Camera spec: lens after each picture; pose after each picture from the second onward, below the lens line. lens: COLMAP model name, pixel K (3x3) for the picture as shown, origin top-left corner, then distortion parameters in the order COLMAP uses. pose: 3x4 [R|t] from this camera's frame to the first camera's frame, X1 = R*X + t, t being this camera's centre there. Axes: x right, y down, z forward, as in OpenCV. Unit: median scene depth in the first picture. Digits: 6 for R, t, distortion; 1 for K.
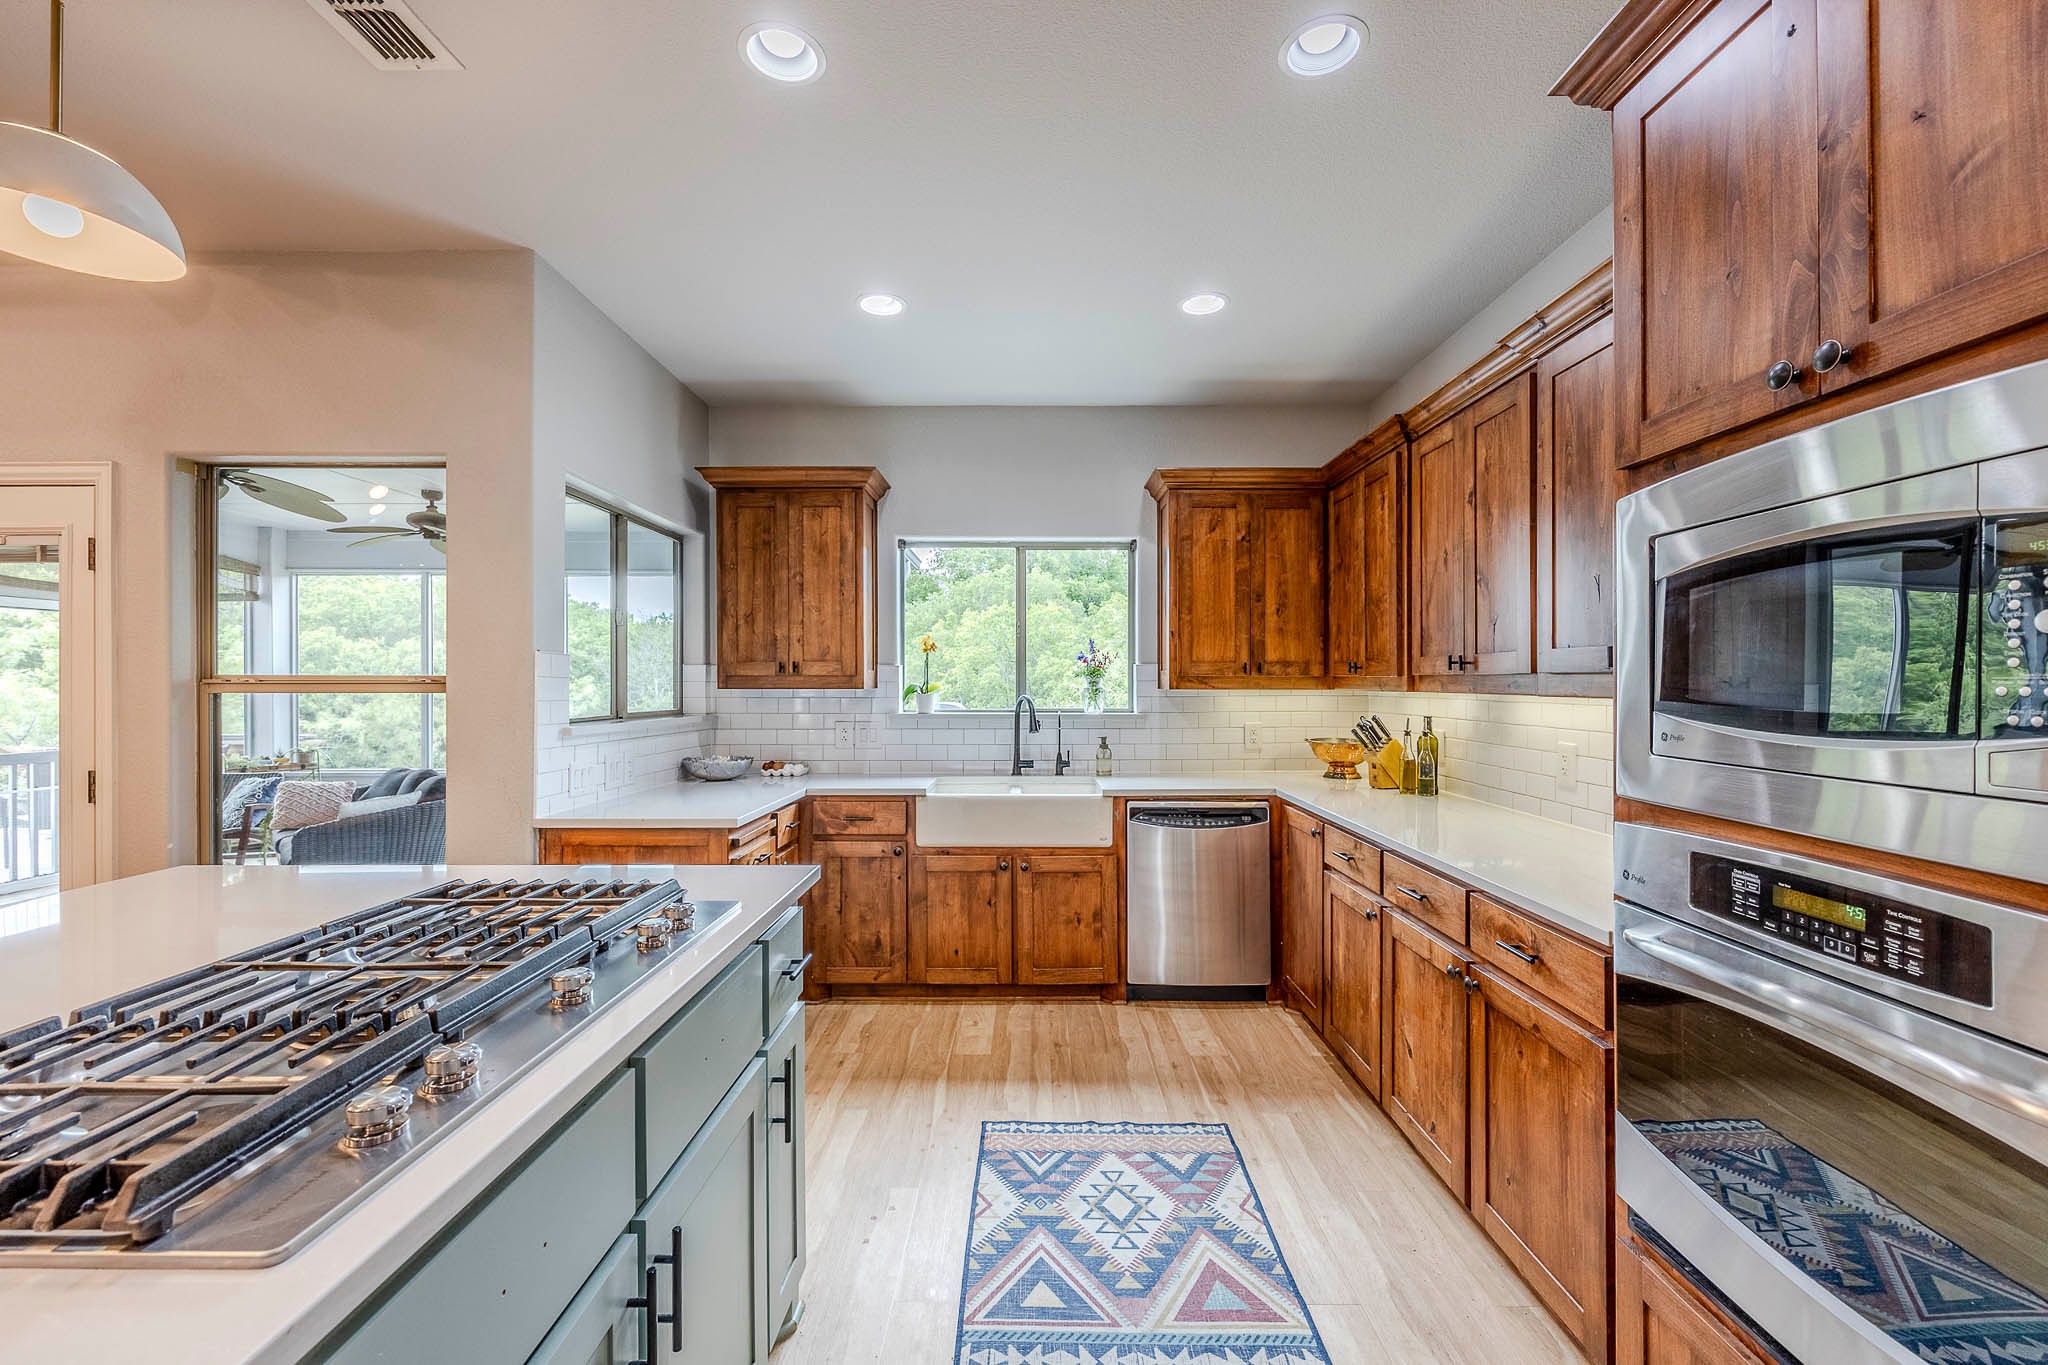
lens RADIAL K [[881.5, 0, 1024.0], [0, 881.5, 682.5], [0, 0, 1]] dist [0.000489, -0.000004]
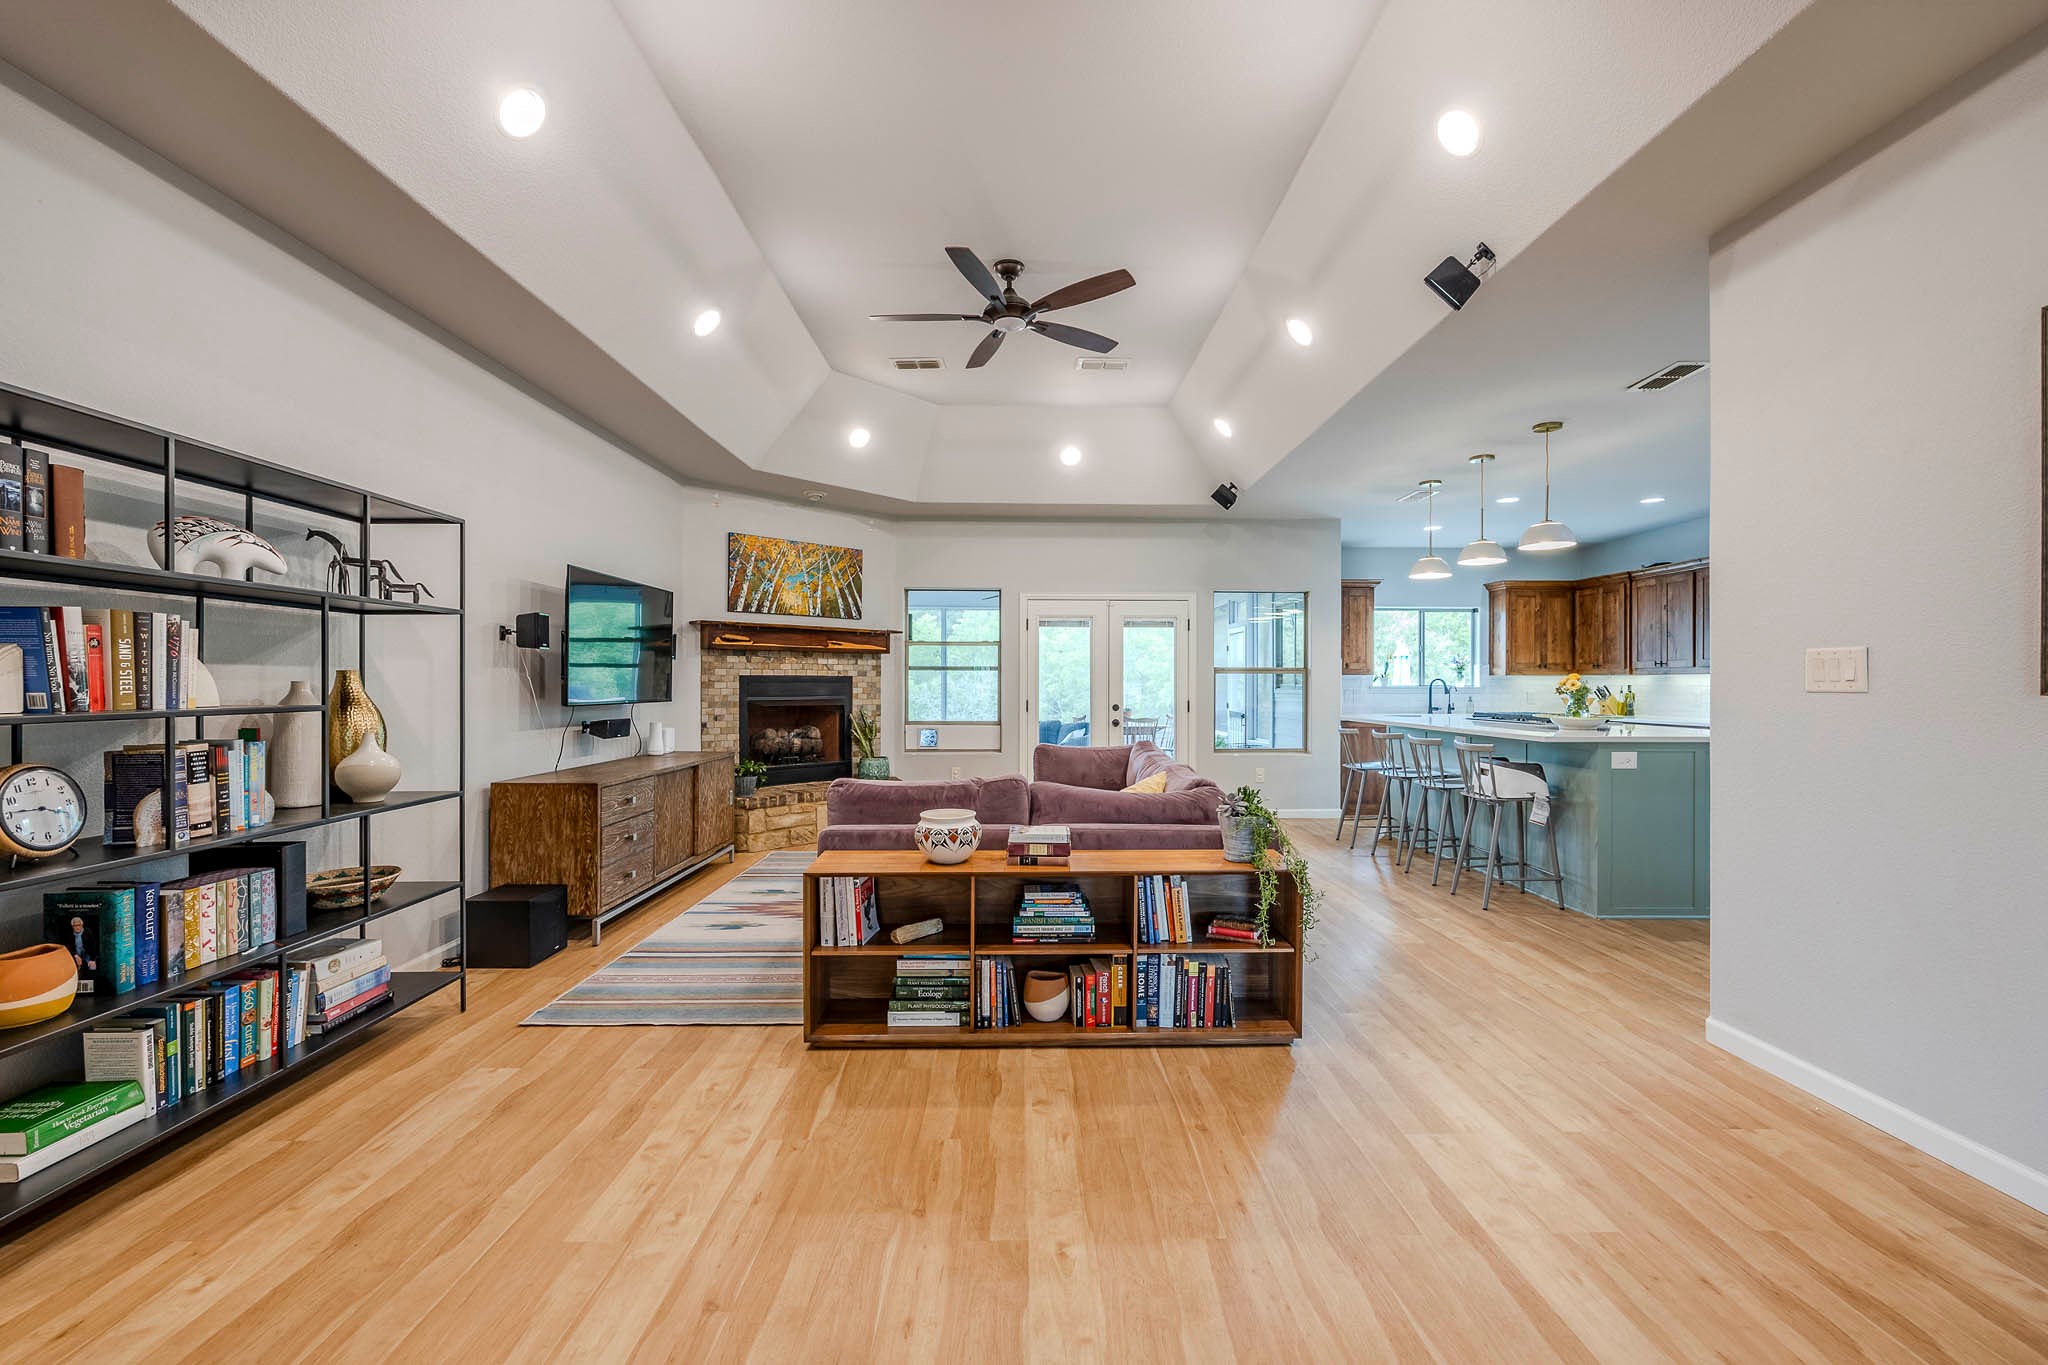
lens RADIAL K [[881.5, 0, 1024.0], [0, 881.5, 682.5], [0, 0, 1]] dist [0.000489, -0.000004]
pose [[0.999834, 0.002953, 0.017969, -1.142169], [-0.002902, 0.999992, -0.002862, 0.036981], [-0.017977, 0.002810, 0.999834, -1.289644]]
